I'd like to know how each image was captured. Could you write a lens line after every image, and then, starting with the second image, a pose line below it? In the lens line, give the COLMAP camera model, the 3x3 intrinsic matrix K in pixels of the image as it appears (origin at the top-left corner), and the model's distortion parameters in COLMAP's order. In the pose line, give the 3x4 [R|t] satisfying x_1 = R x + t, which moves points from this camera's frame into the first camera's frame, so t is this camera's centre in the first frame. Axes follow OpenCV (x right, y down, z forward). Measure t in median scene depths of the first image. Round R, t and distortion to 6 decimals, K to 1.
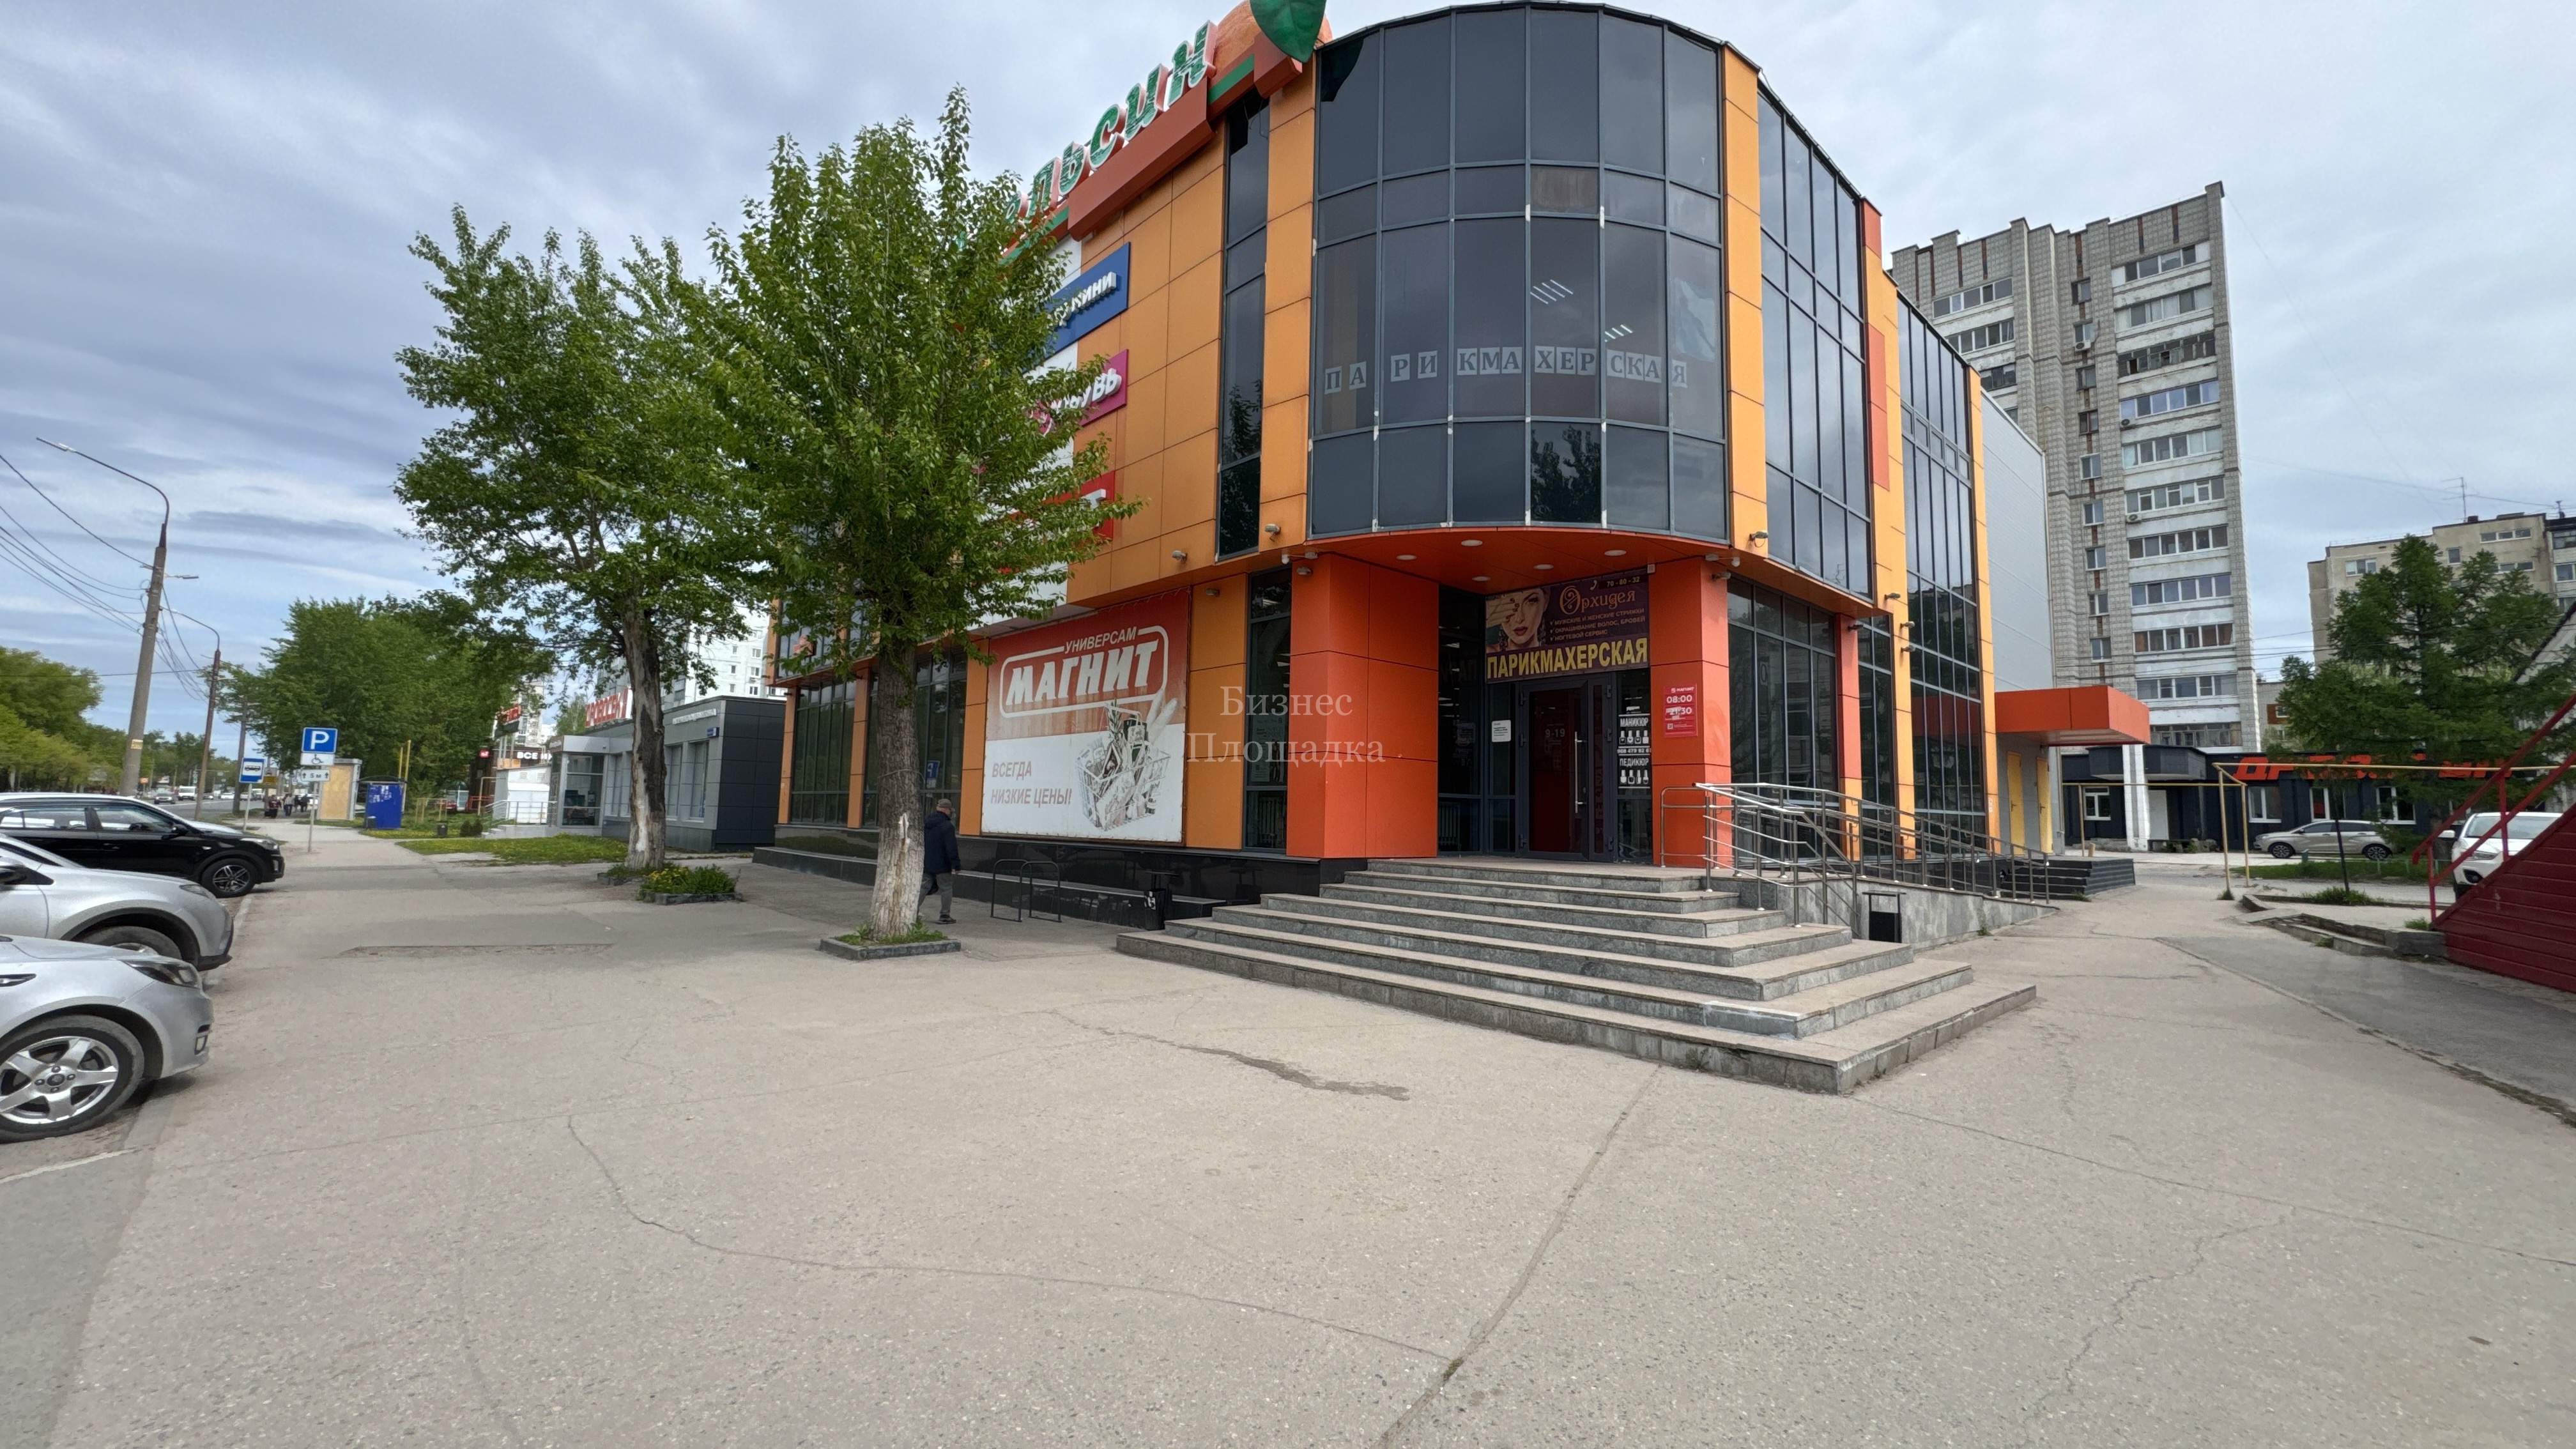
lens RADIAL K [[1023.6, 0, 1288.0], [0, 1023.6, 724.5], [0, 0, 1]] dist [-0.000807, 0.000403]
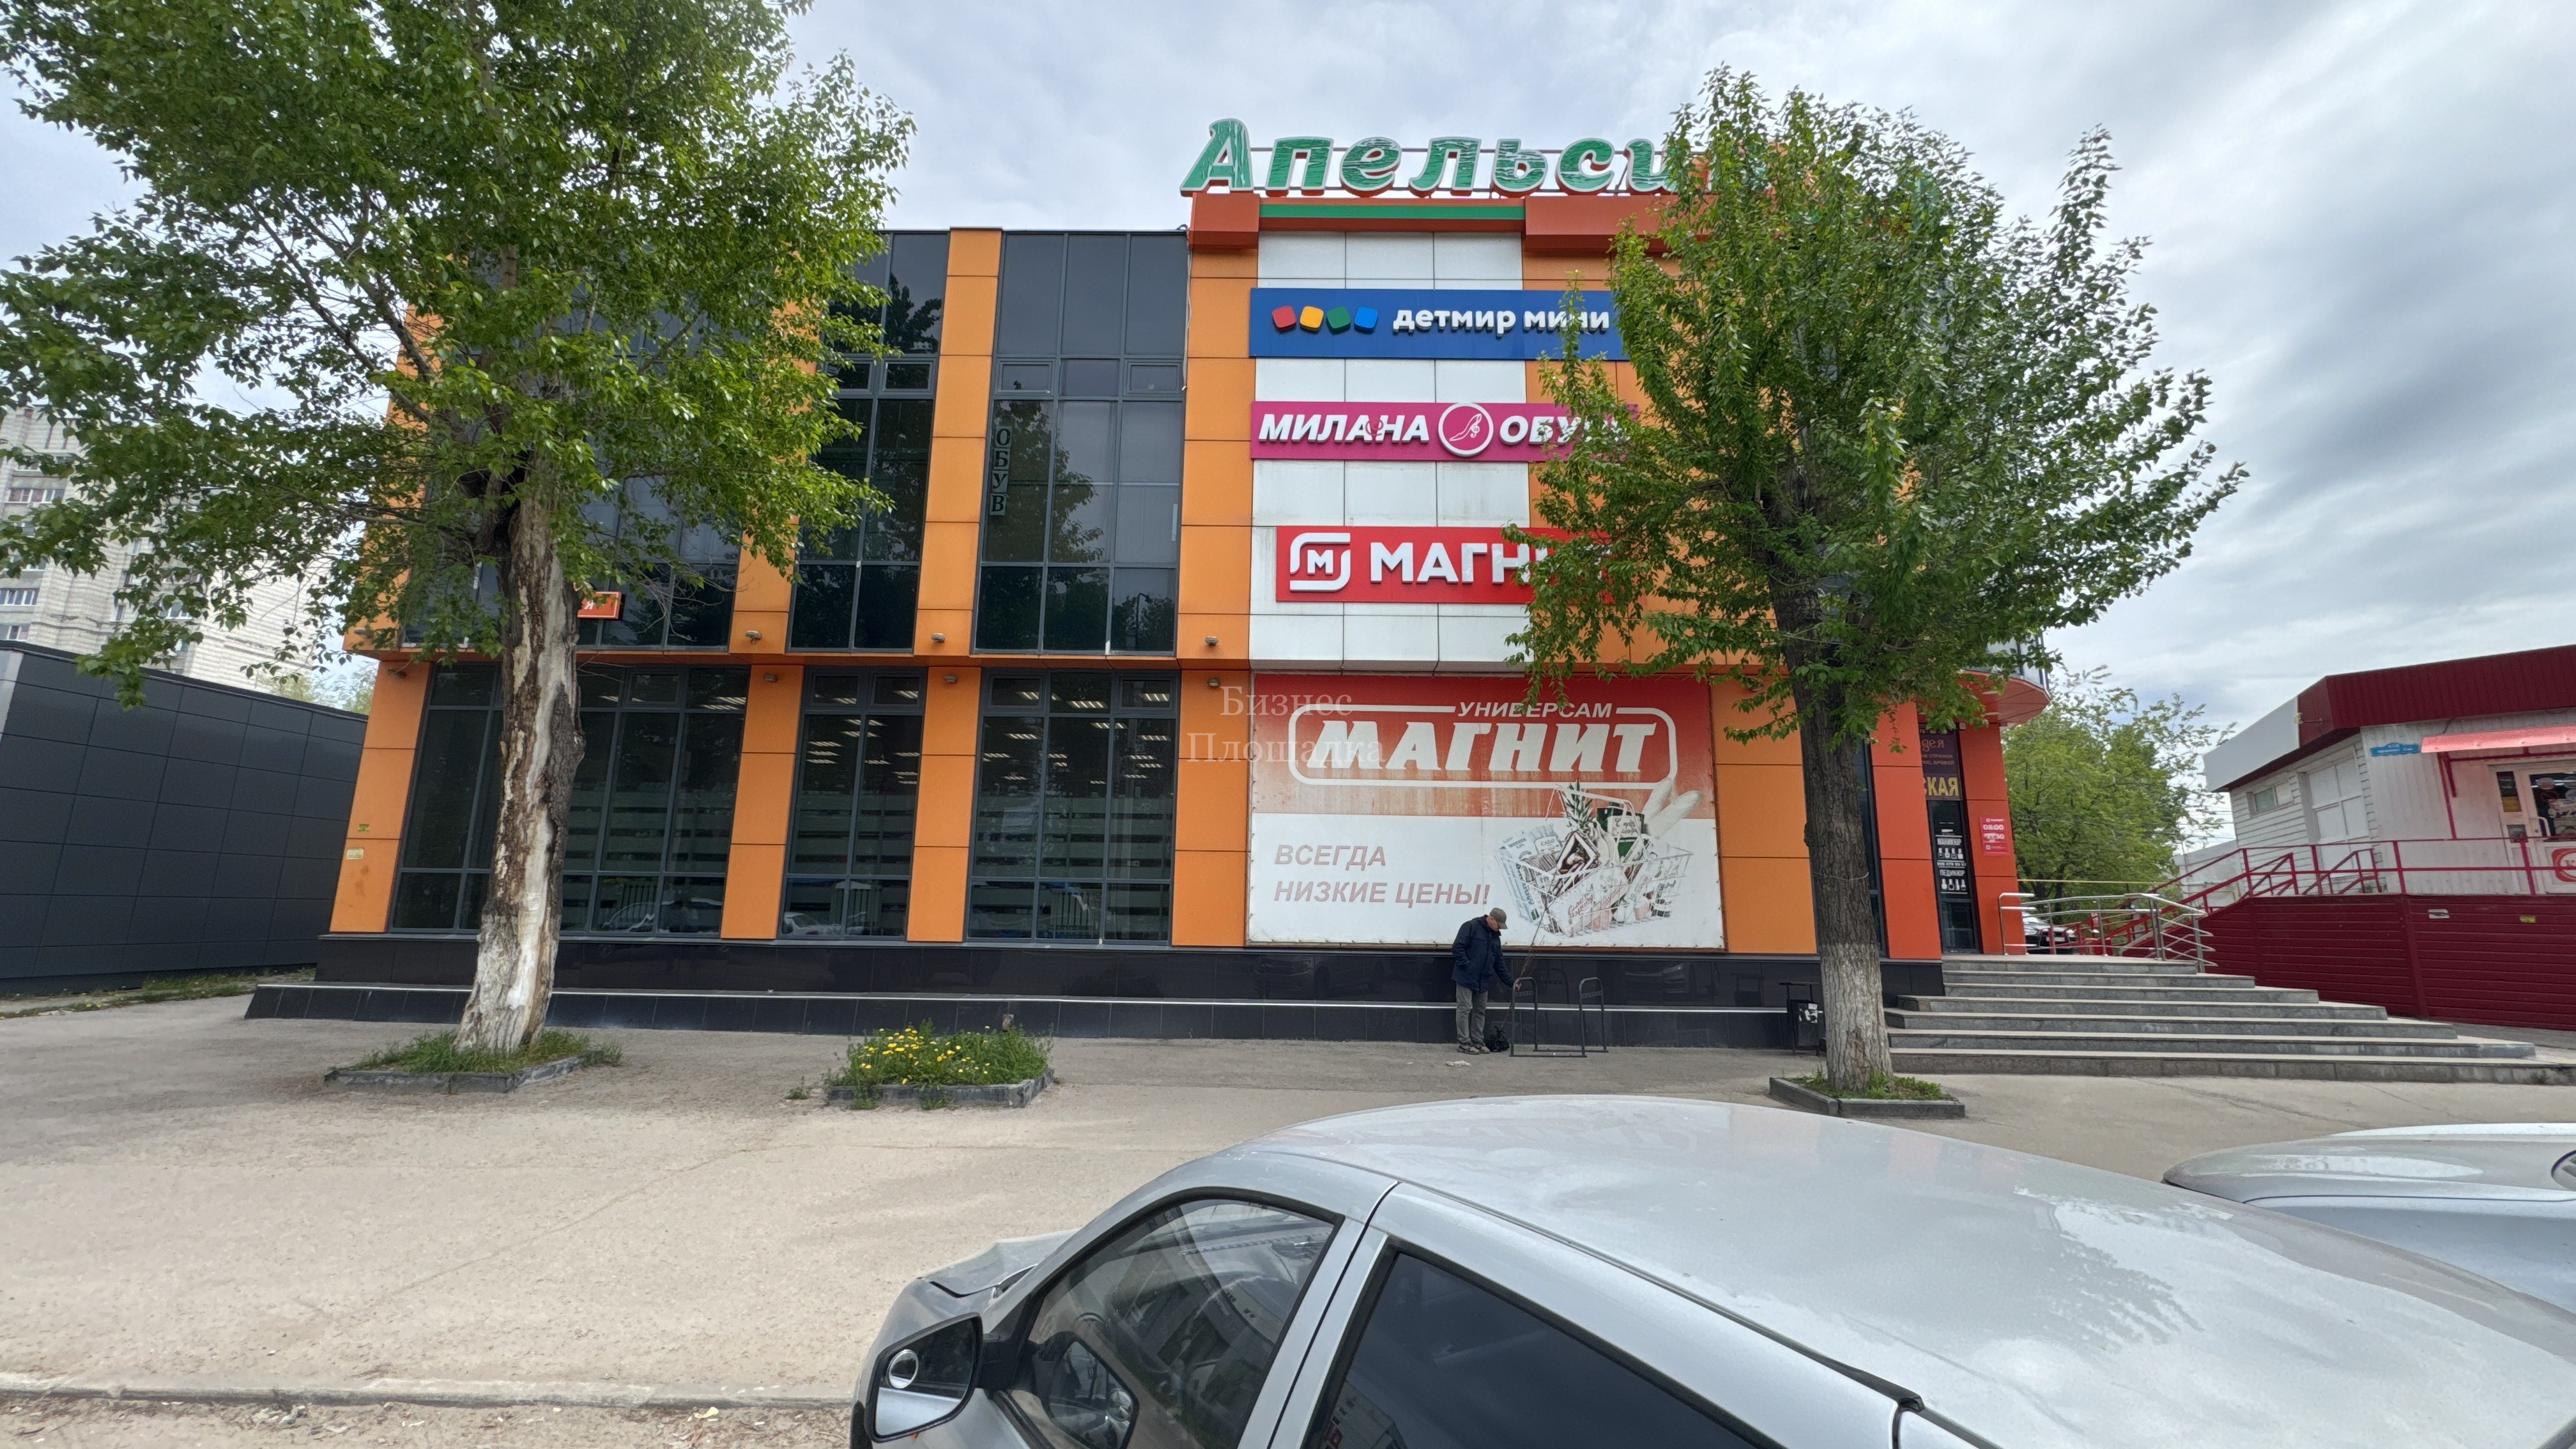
lens RADIAL K [[1023.6, 0, 1288.0], [0, 1023.6, 724.5], [0, 0, 1]] dist [-0.000807, 0.000403]
pose [[0.684229, 0.121694, 0.719042, -0.972907], [-0.065823, 0.992260, -0.105299, 0.034460], [-0.726291, 0.024720, 0.686943, 0.589679]]
